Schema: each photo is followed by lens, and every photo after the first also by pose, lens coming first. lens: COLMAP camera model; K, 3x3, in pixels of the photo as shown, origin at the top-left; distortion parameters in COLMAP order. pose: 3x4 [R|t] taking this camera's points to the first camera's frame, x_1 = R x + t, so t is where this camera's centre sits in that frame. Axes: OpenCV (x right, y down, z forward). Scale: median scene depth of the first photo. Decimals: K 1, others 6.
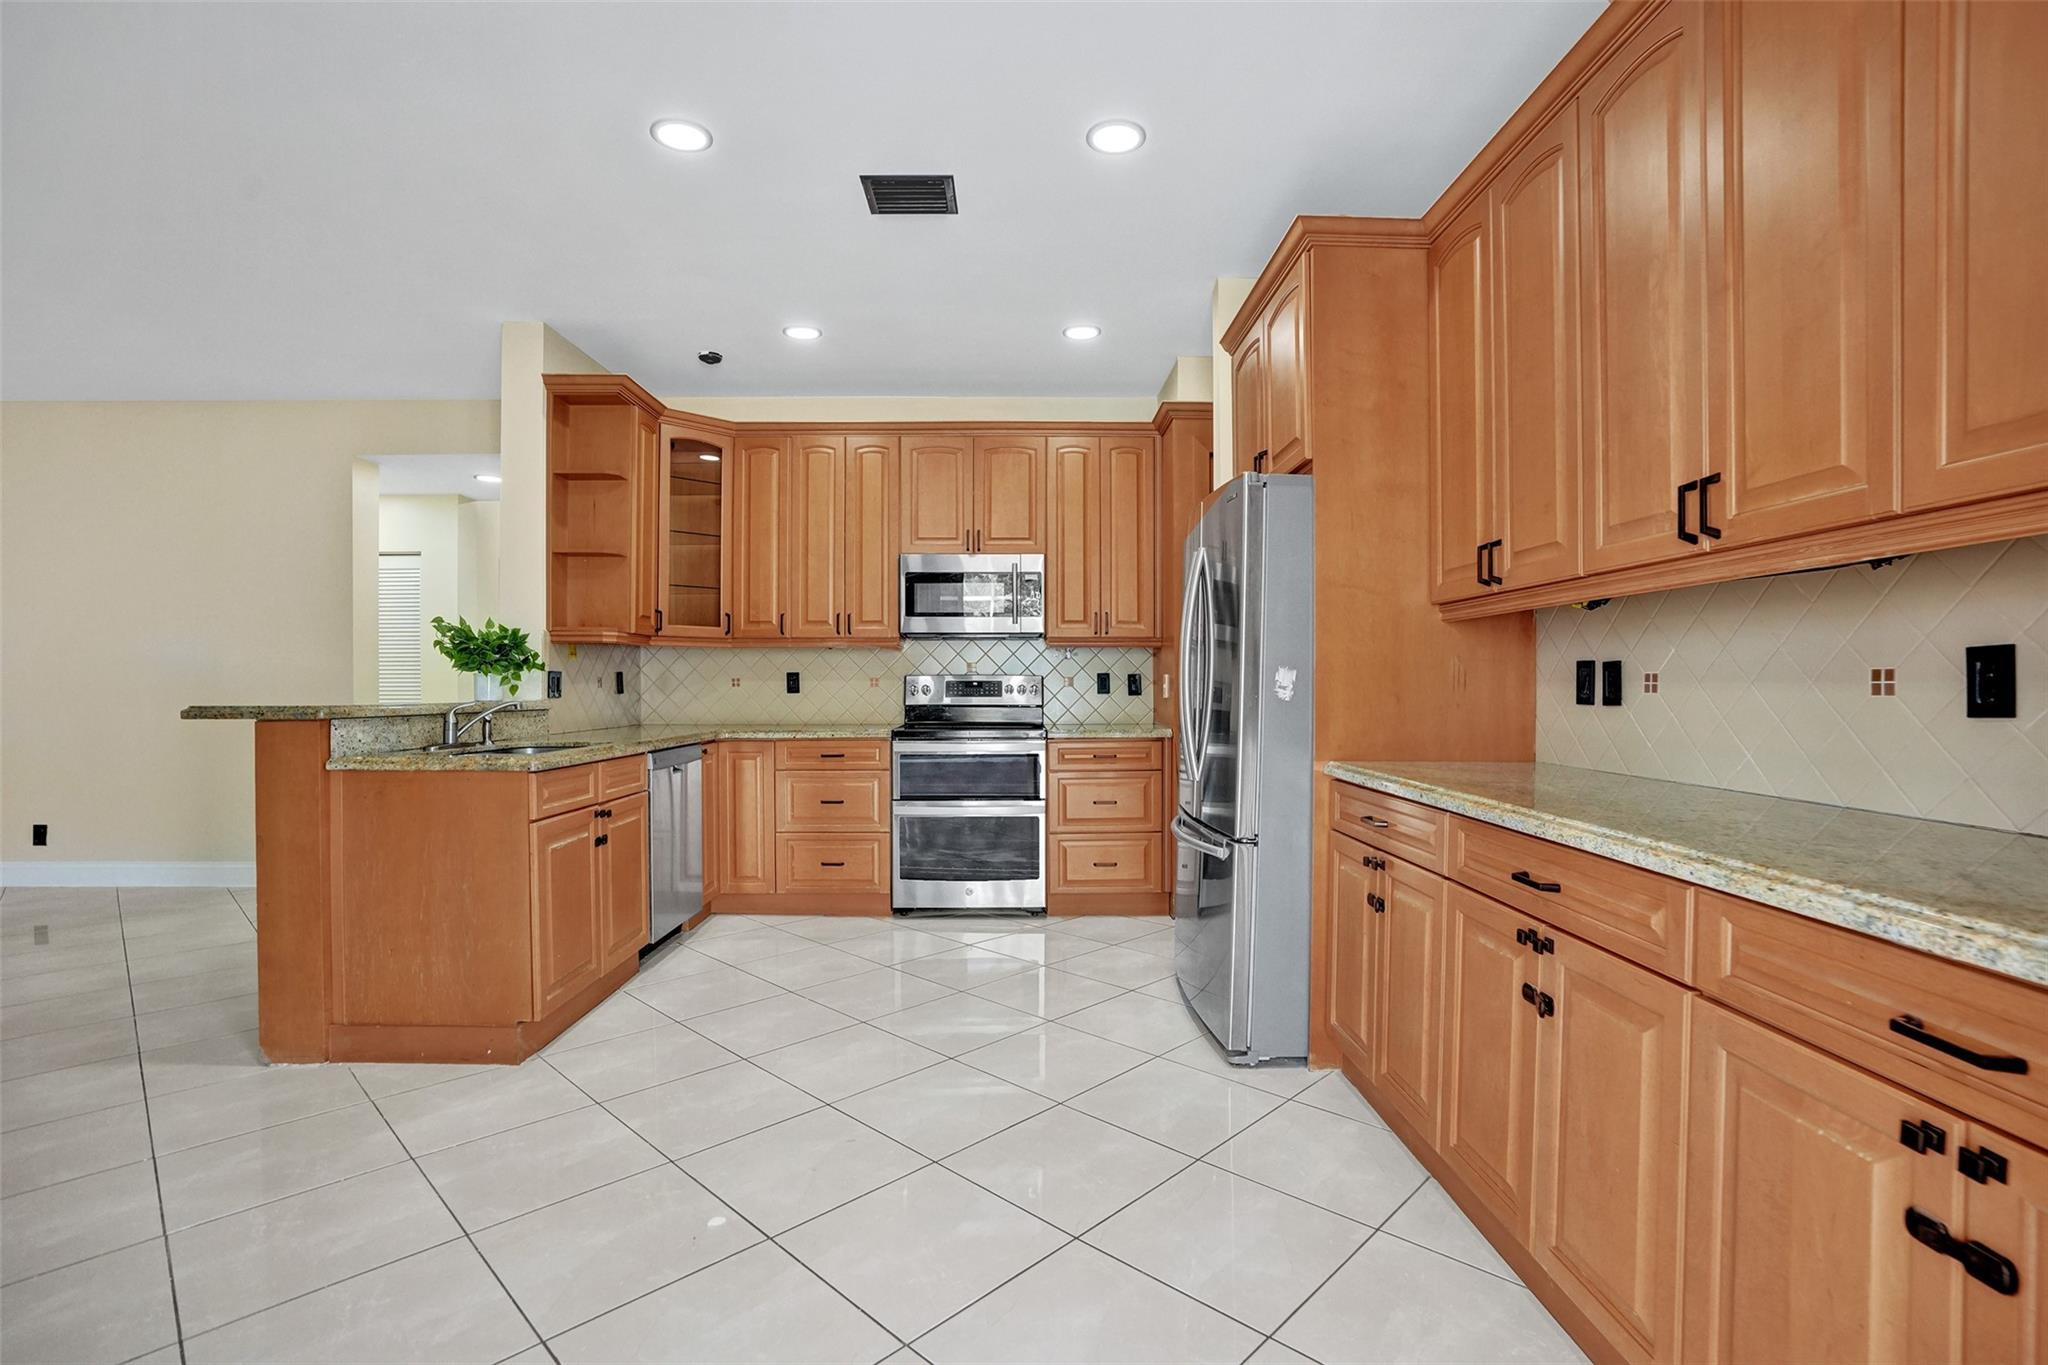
lens RADIAL K [[961.7, 0, 1010.9], [0, 961.7, 679.1], [0, 0, 1]] dist [-0.058081, 0.021553]
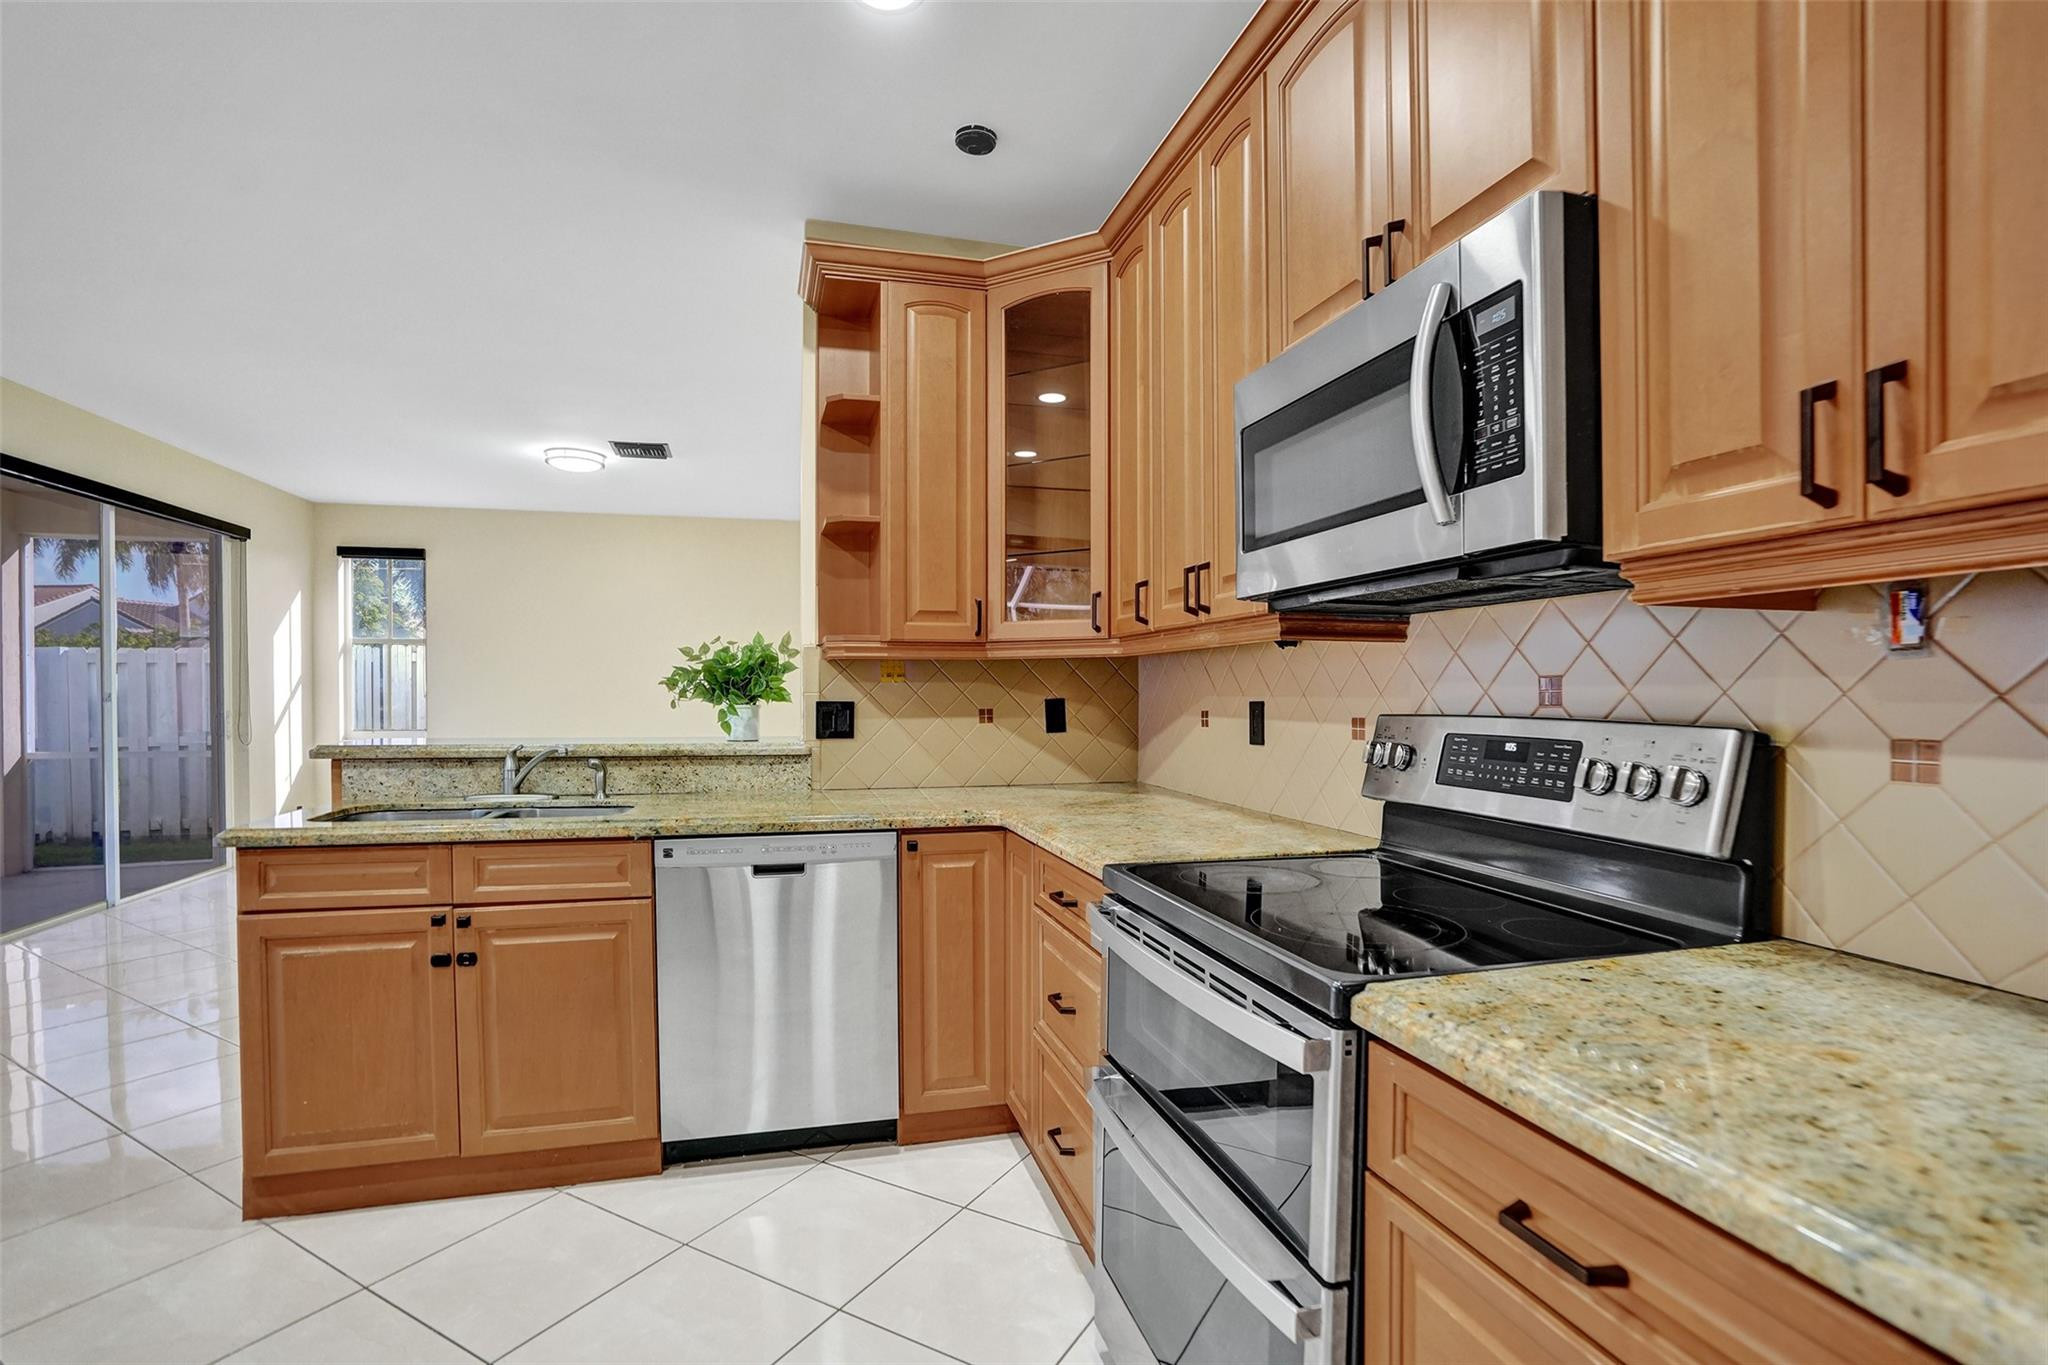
lens RADIAL K [[961.7, 0, 1029.3], [0, 961.7, 714.8], [0, 0, 1]] dist [-0.058081, 0.021553]
pose [[0.253296, 0.026340, -0.967030, 0.254666], [0.006030, 0.999567, 0.028806, -0.017962], [0.967370, -0.013128, 0.253027, 0.972888]]
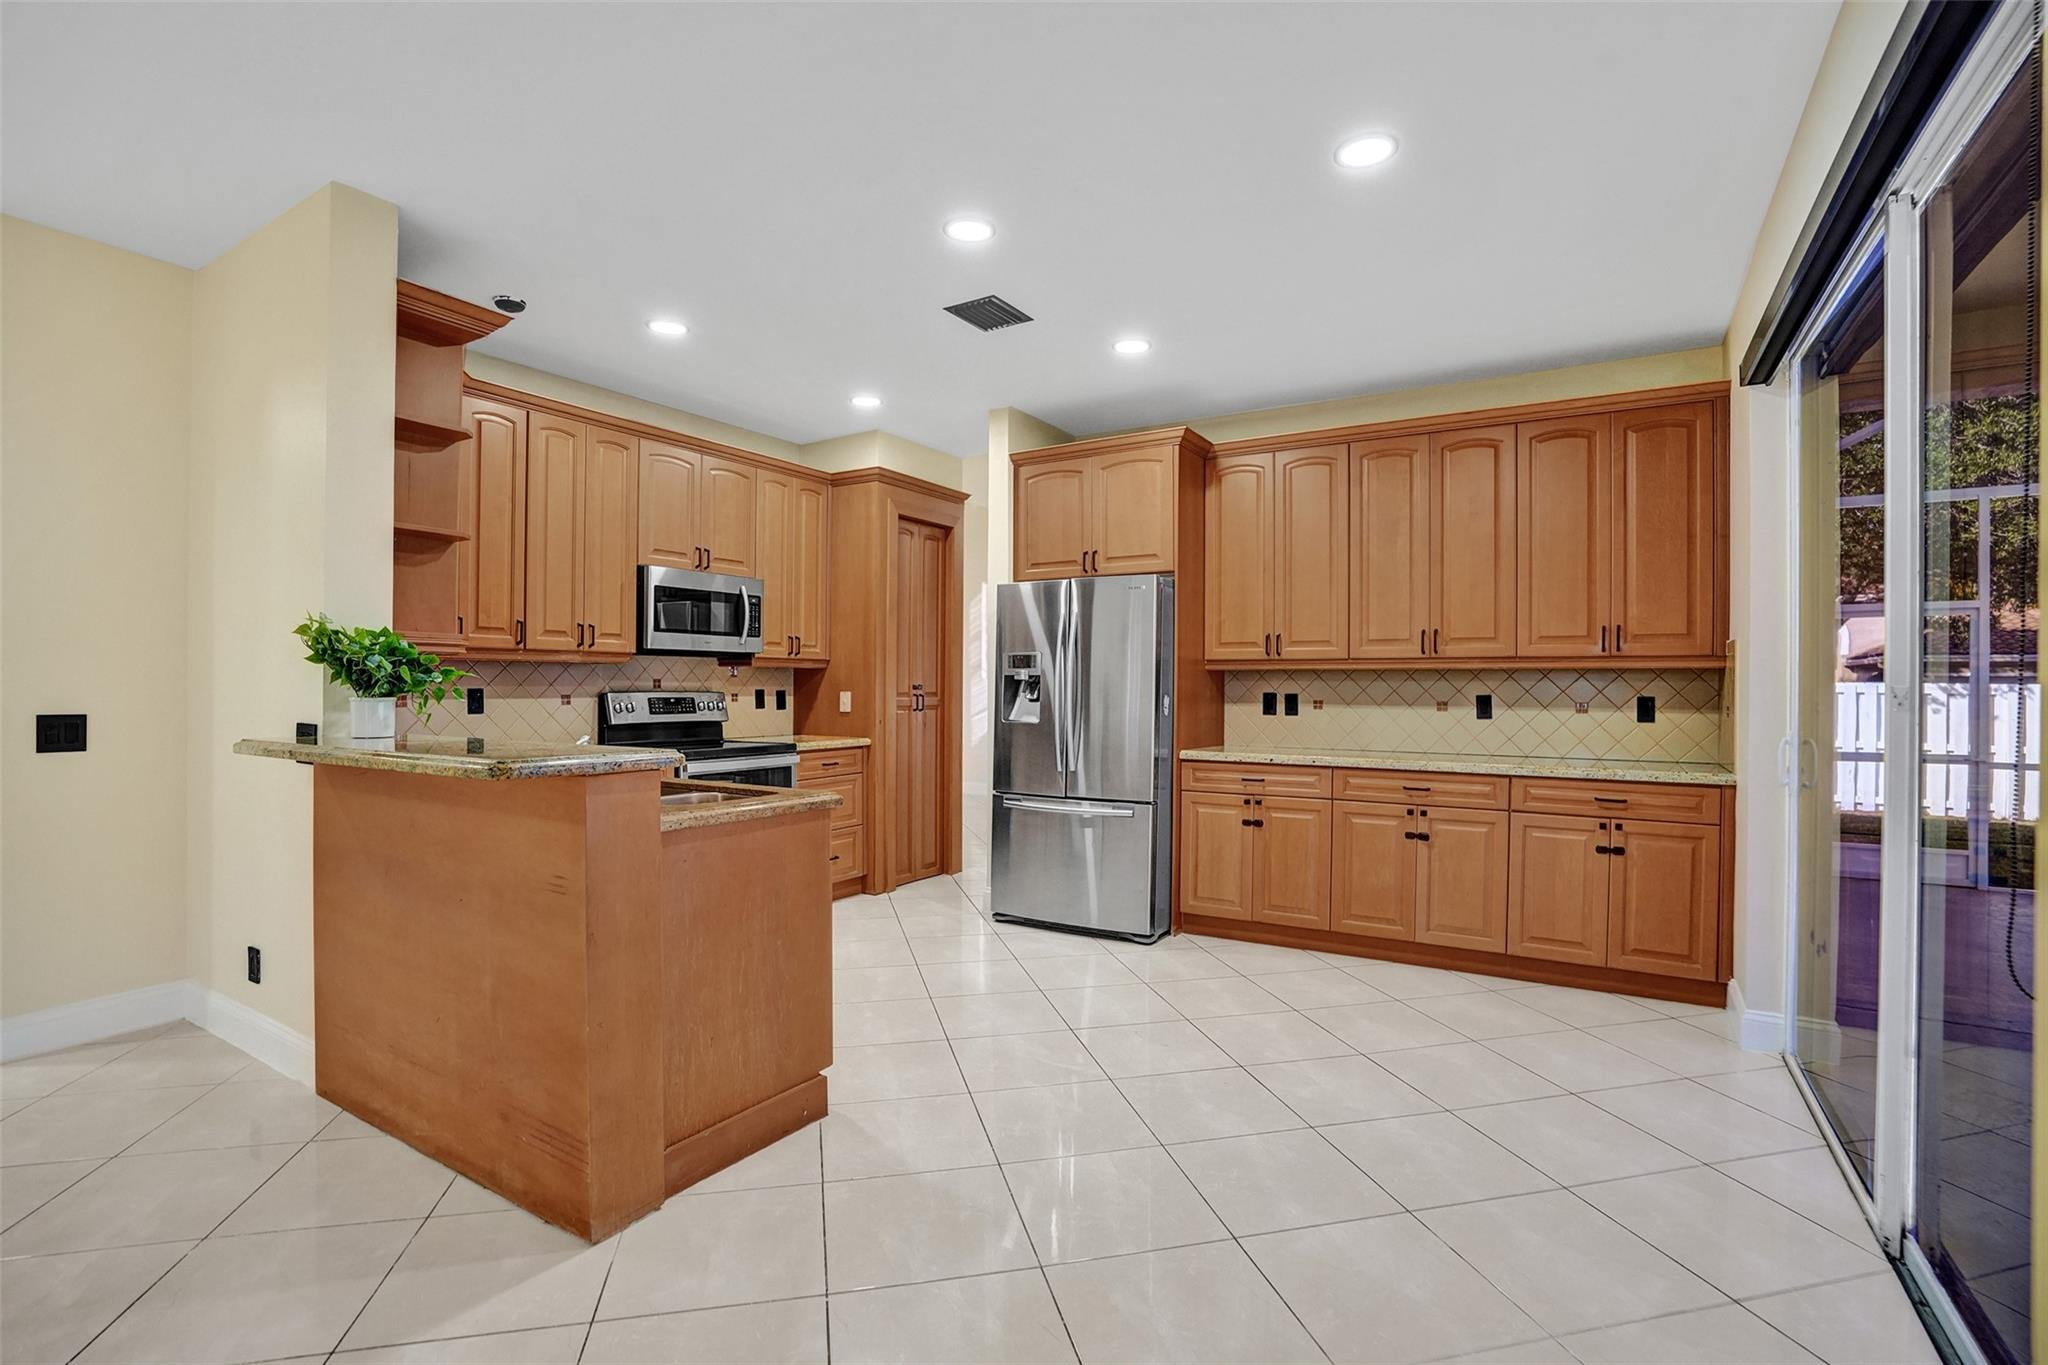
lens RADIAL K [[961.7, 0, 1028.6], [0, 961.7, 677.0], [0, 0, 1]] dist [-0.058081, 0.021553]
pose [[0.530212, 0.010601, 0.847799, -0.834904], [-0.010201, 0.999929, -0.006124, -0.021238], [-0.847804, -0.005402, 0.530282, 0.214044]]
